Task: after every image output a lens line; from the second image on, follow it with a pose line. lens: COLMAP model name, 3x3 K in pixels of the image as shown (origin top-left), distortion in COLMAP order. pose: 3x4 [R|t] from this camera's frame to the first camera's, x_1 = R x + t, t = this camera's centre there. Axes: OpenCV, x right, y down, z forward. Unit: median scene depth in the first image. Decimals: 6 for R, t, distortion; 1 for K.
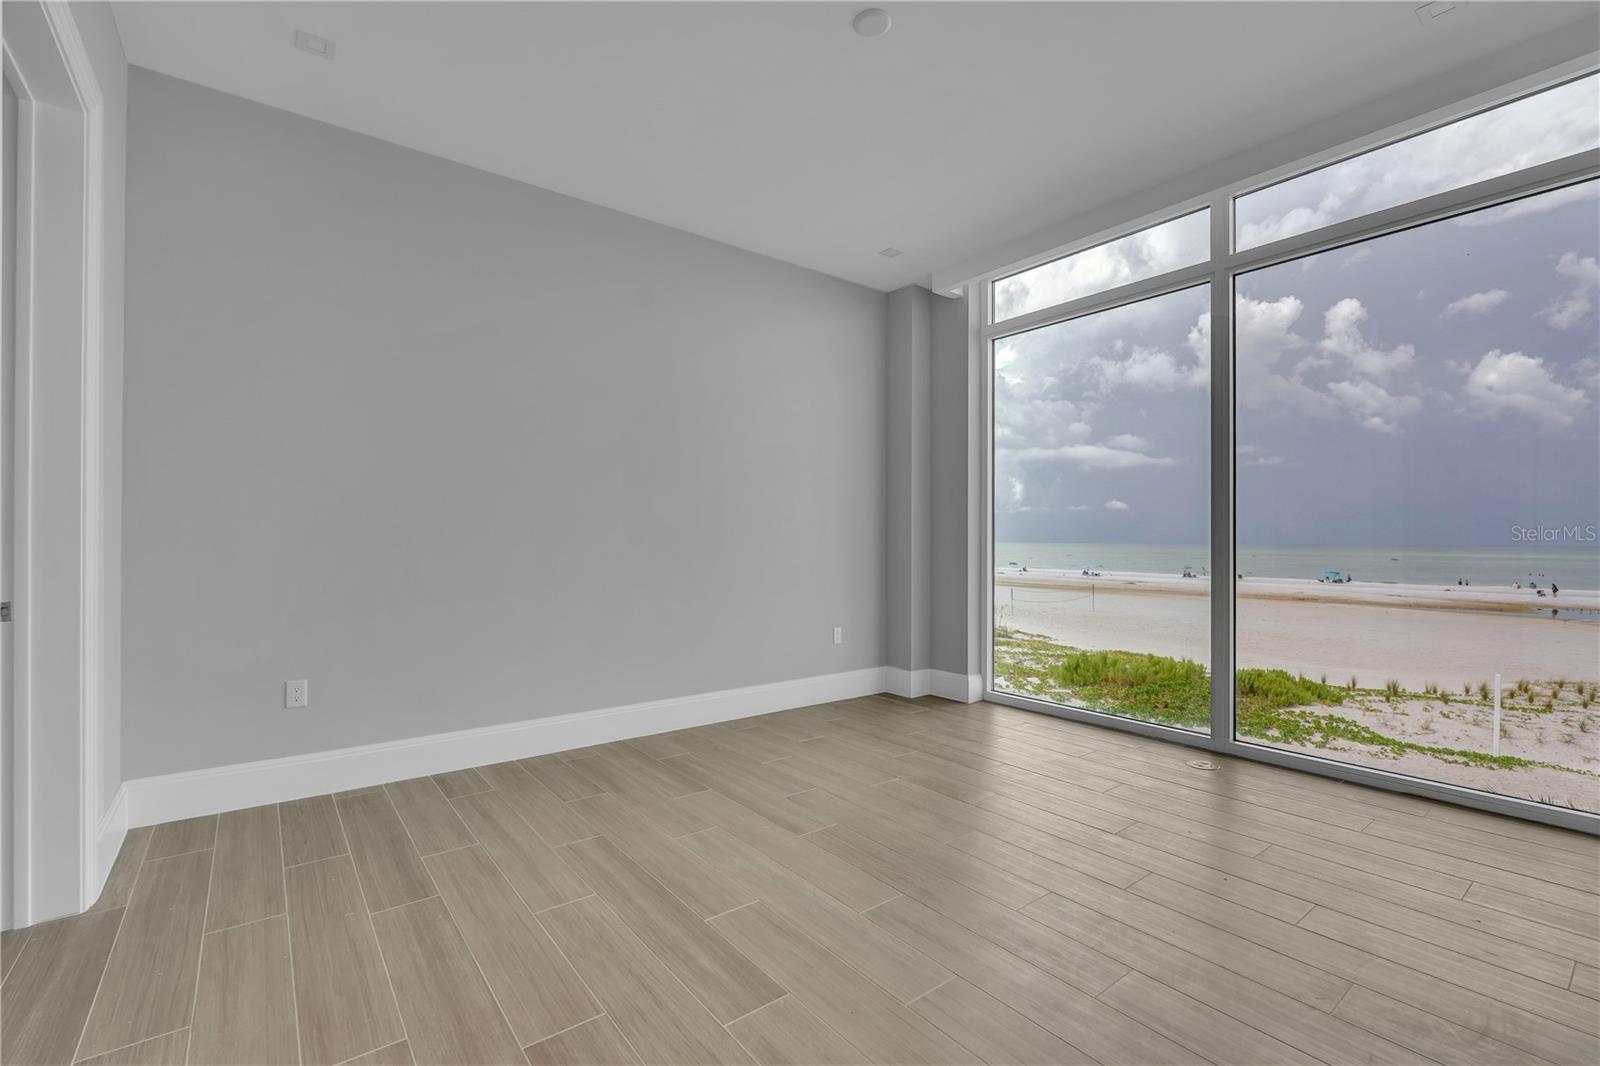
lens RADIAL K [[699.4, 0, 796.5], [0, 699.4, 536.2], [0, 0, 1]] dist [-0.004678, 0.000192]
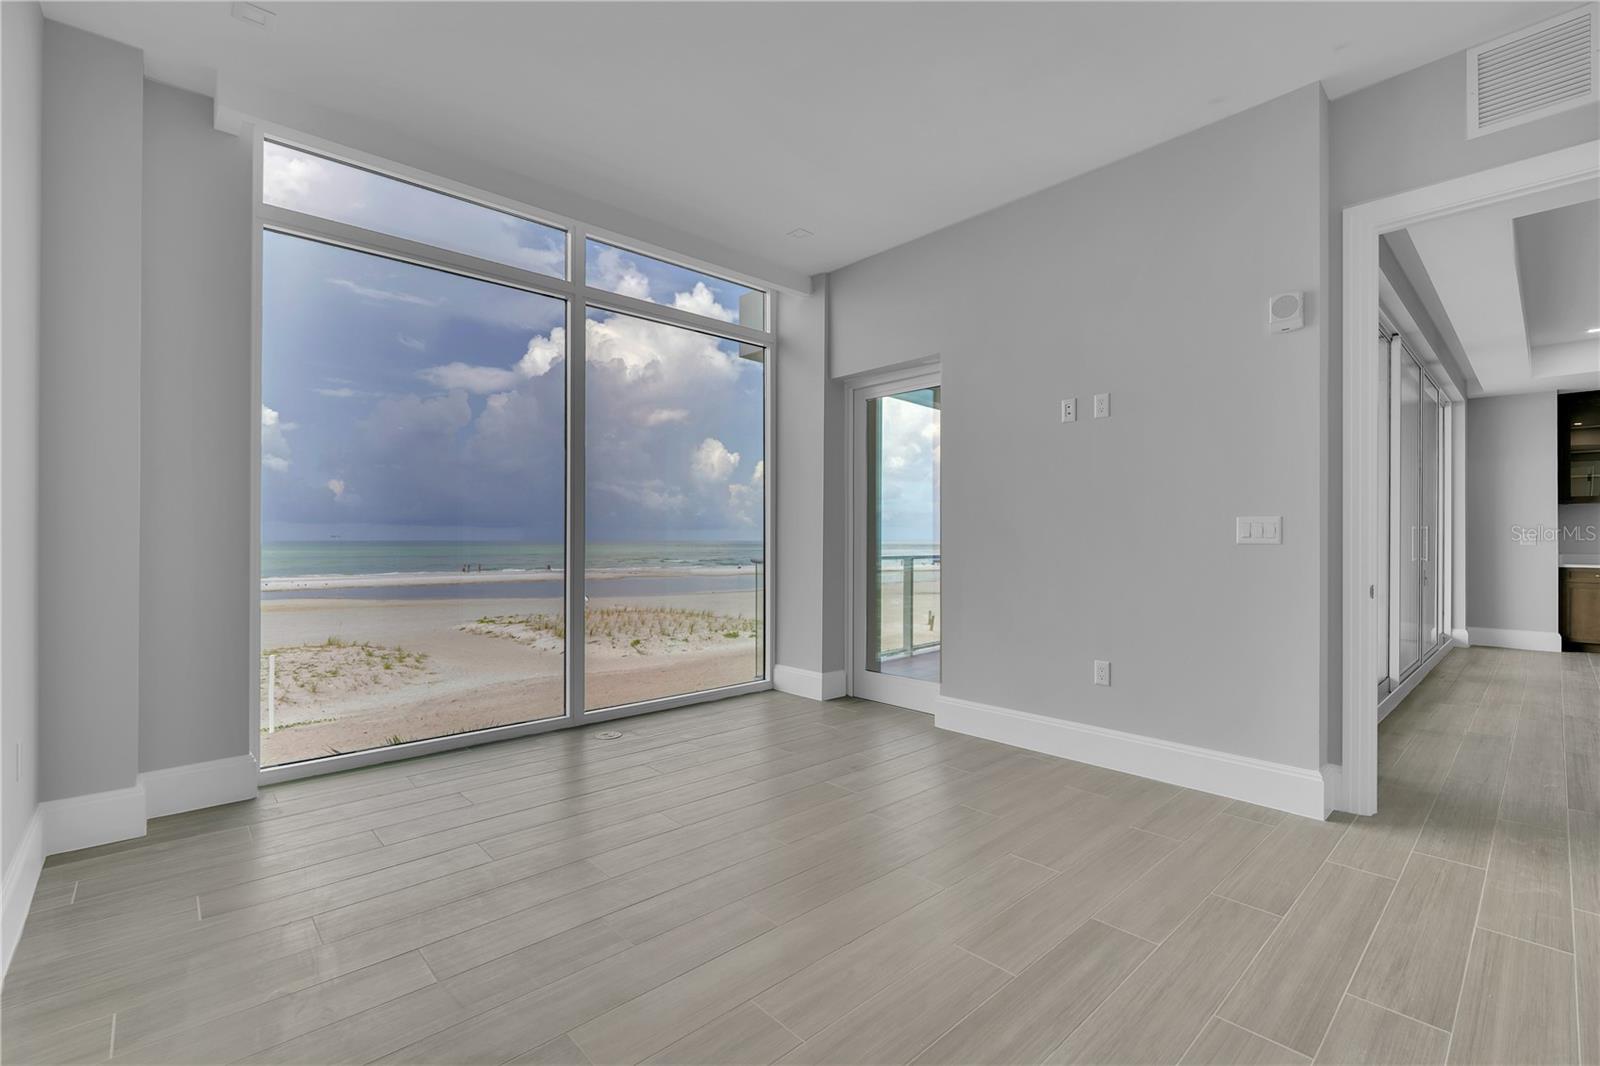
lens RADIAL K [[699.4, 0, 796.5], [0, 699.4, 536.2], [0, 0, 1]] dist [-0.004678, 0.000192]
pose [[-0.084164, 0.003477, 0.996446, -0.532039], [-0.006433, 0.999971, -0.004033, 0.006931], [-0.996431, -0.006750, -0.084139, 0.739476]]
